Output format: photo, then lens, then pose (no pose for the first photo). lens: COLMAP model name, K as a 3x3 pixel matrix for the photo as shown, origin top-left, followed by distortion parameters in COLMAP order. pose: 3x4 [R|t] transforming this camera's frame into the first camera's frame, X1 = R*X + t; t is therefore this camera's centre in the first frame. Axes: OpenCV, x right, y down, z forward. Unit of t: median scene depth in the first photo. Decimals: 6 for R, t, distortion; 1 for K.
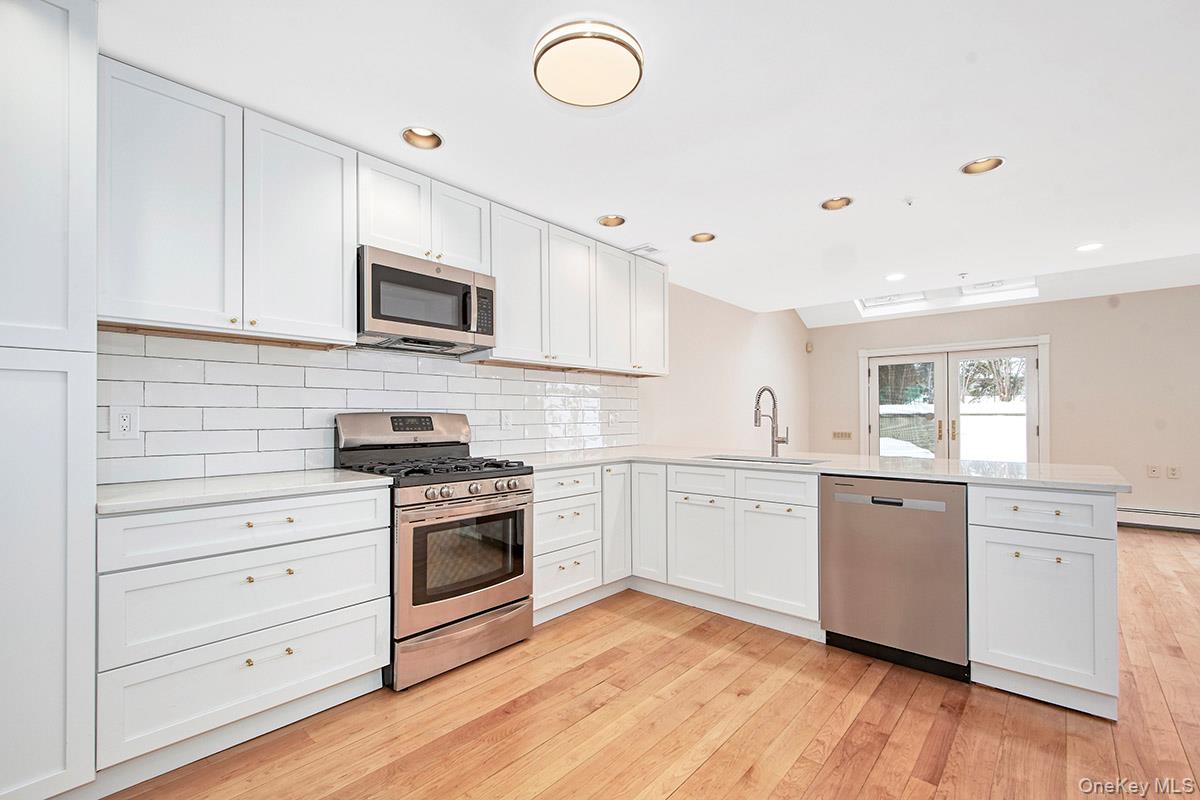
lens RADIAL K [[522.4, 0, 600.0], [0, 522.4, 414.8], [0, 0, 1]] dist [-0.000481, -0.000503]
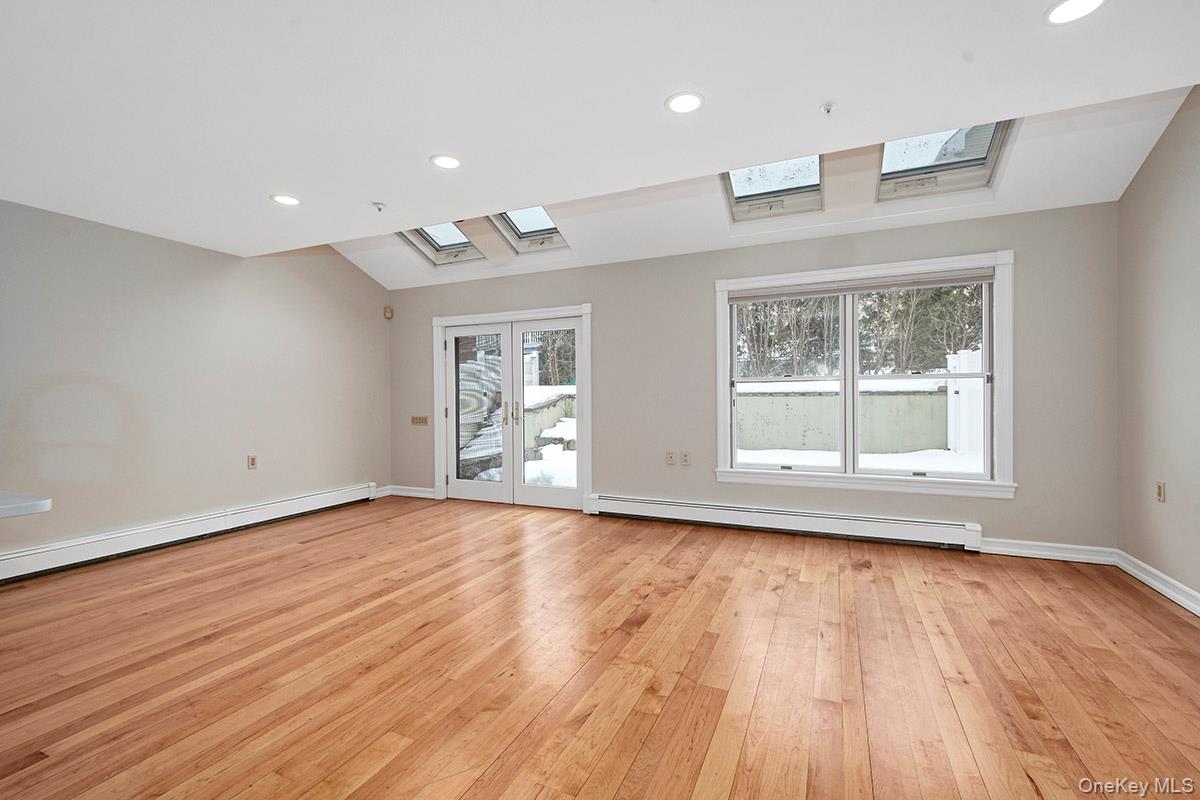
lens RADIAL K [[521.7, 0, 602.5], [0, 521.7, 404.3], [0, 0, 1]] dist [0.000421, -0.000254]
pose [[0.955003, -0.009422, 0.296448, 1.251928], [0.003358, 0.999775, 0.020957, -0.005927], [-0.296579, -0.019019, 0.954819, 0.319825]]
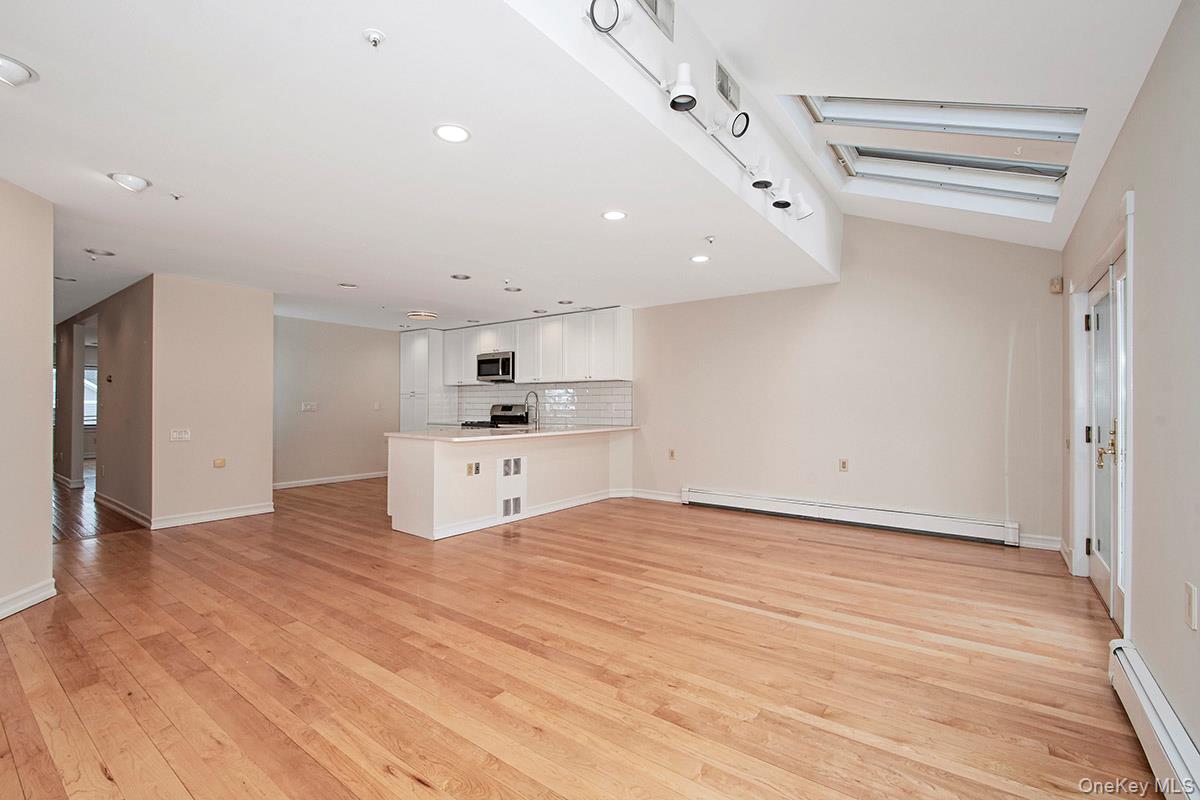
lens RADIAL K [[526.5, 0, 579.5], [0, 526.5, 412.8], [0, 0, 1]] dist [0.002402, 0.000064]
pose [[0.065357, 0.016764, -0.997721, 2.542691], [0.001451, 0.999856, 0.016895, -0.007433], [0.997861, -0.002552, 0.065323, 1.248024]]
